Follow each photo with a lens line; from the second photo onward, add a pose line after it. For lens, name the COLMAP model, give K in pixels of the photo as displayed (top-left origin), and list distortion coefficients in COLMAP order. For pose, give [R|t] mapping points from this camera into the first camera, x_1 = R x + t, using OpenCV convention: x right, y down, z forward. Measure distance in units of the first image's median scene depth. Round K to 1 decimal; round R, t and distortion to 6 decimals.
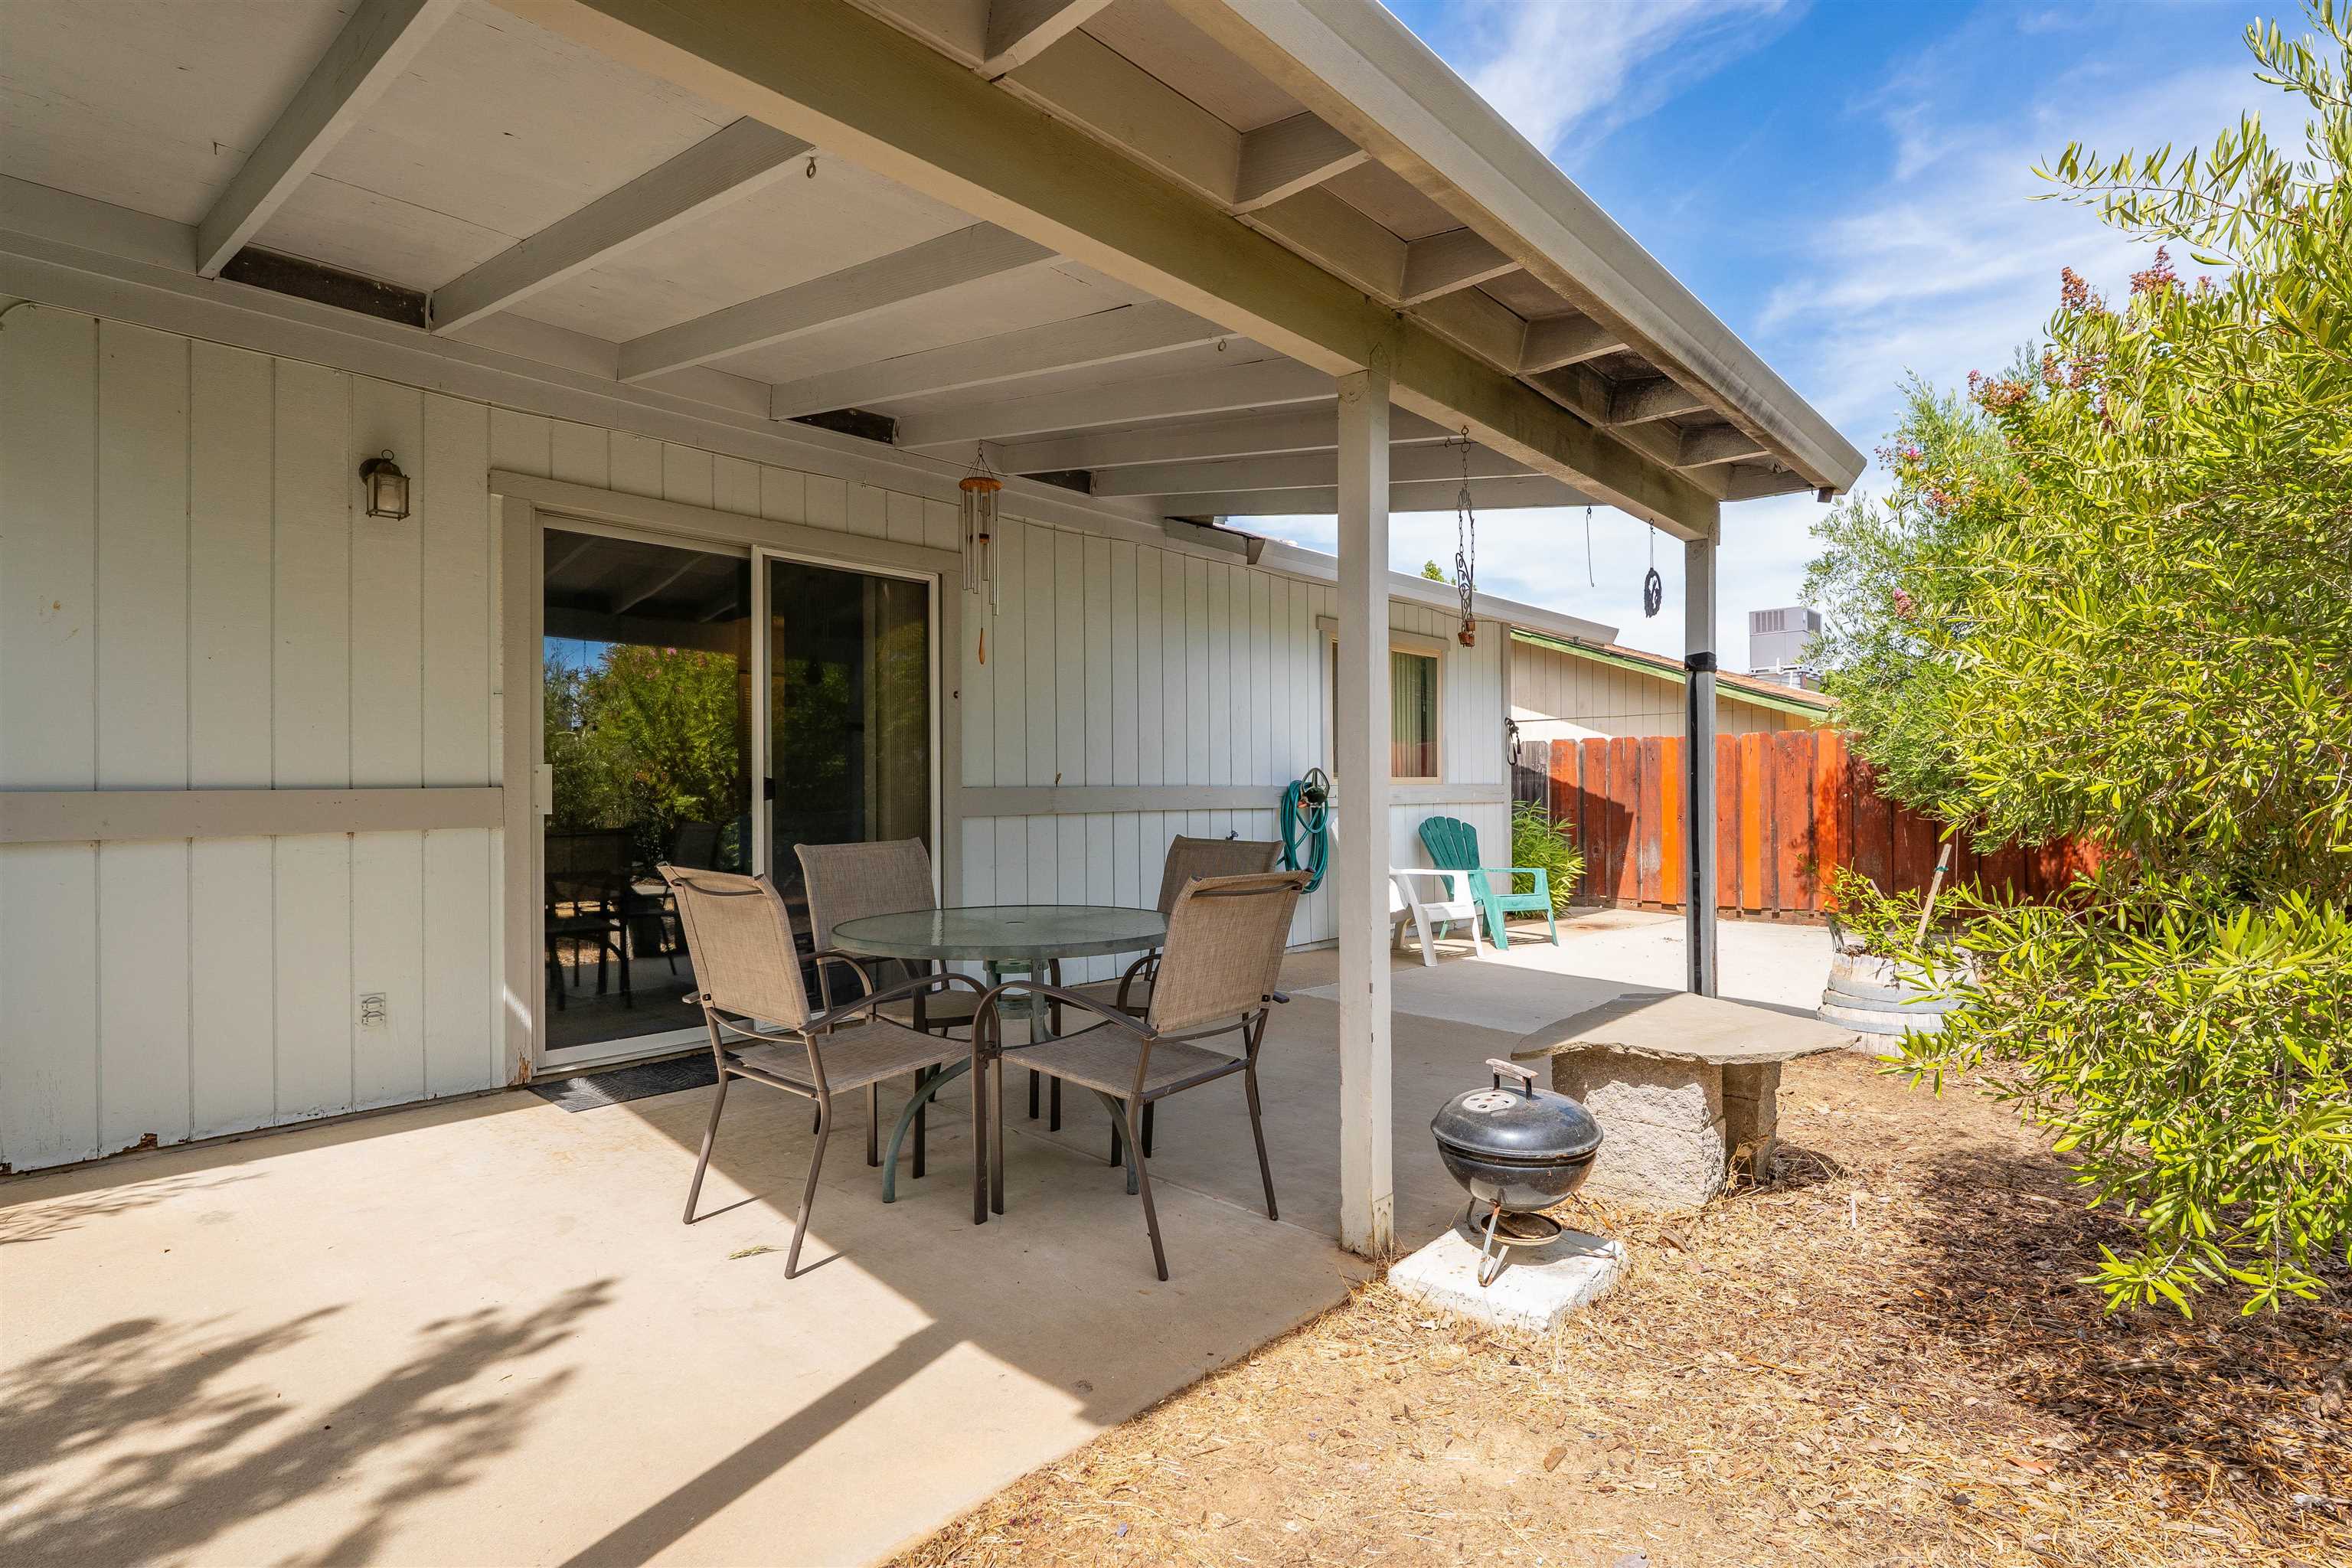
lens RADIAL K [[1145.7, 0, 1185.6], [0, 1145.7, 778.8], [0, 0, 1]] dist [0.002087, -0.000544]
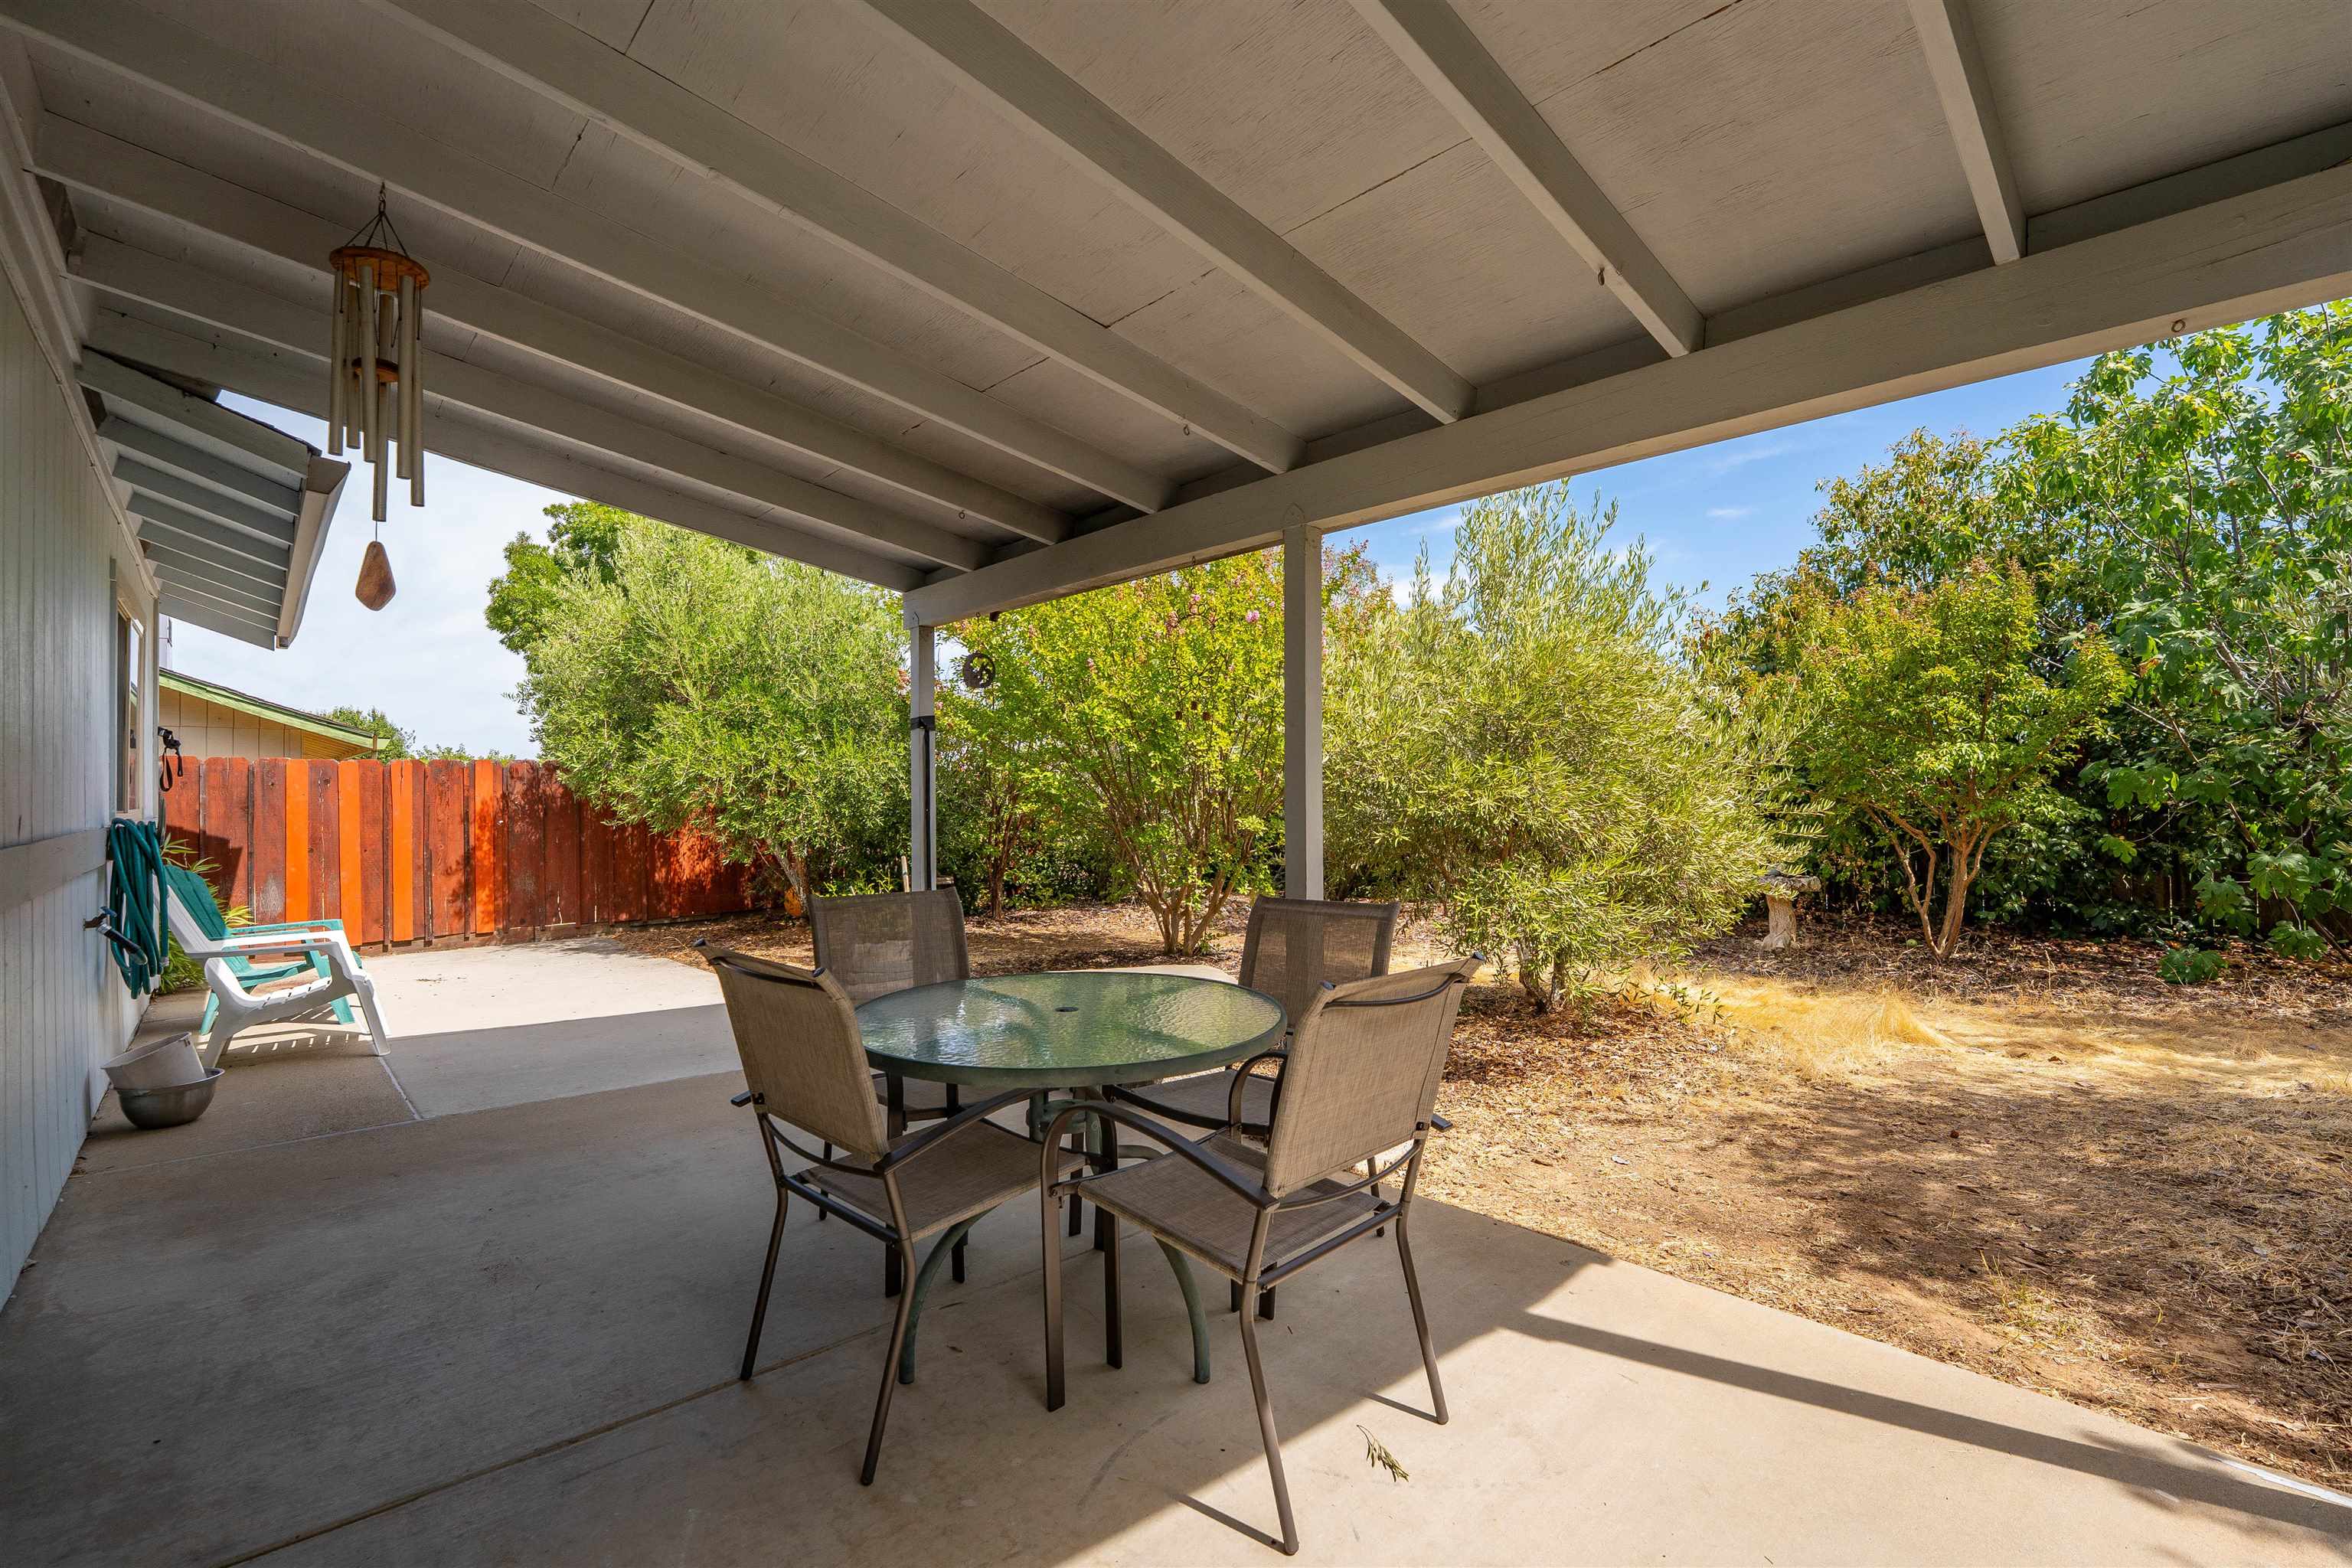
lens RADIAL K [[998.6, 0, 1133.2], [0, 998.6, 794.6], [0, 0, 1]] dist [-0.017402, -0.000914]
pose [[0.079491, 0.008424, 0.996800, -0.315411], [-0.007951, 0.999938, -0.007817, -0.009897], [-0.996804, -0.007305, 0.079553, 0.332150]]
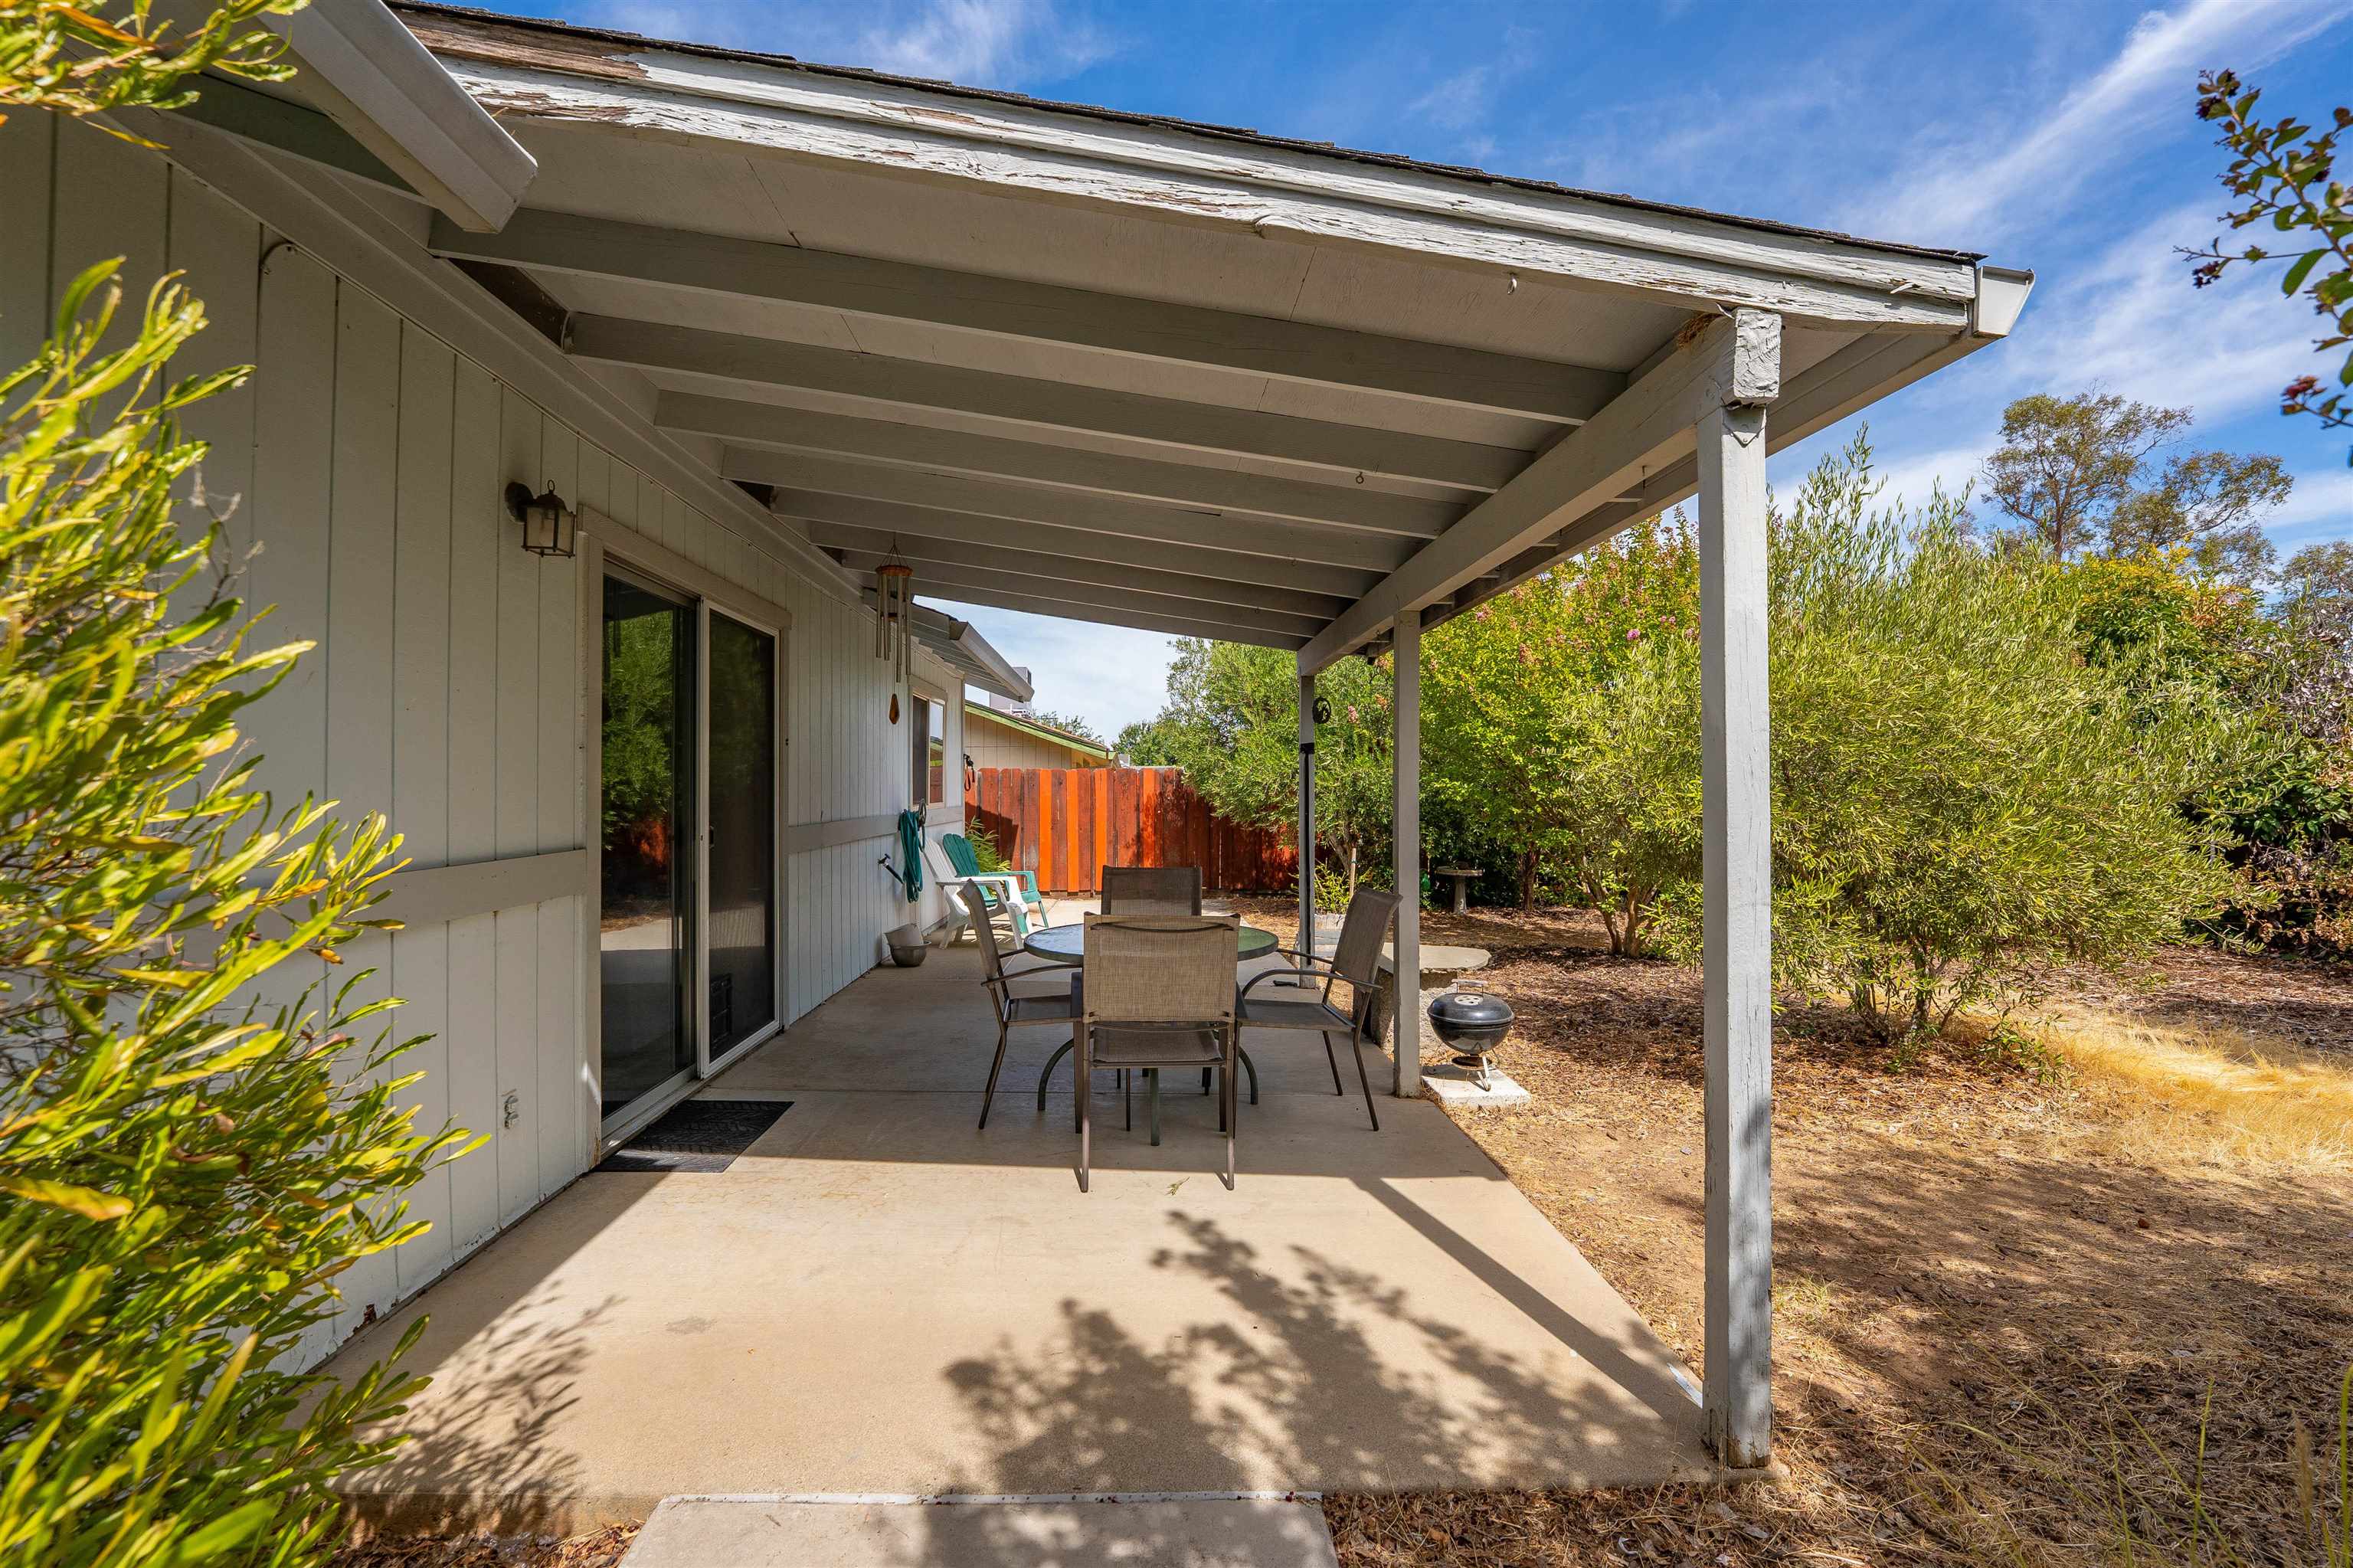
lens RADIAL K [[999.1, 0, 1184.8], [0, 999.1, 792.4], [0, 0, 1]] dist [-0.017402, -0.000914]
pose [[0.694563, 0.007579, 0.719392, -0.367260], [-0.018364, 0.999805, 0.007197, -0.023331], [-0.719197, -0.018210, 0.694567, 0.045345]]
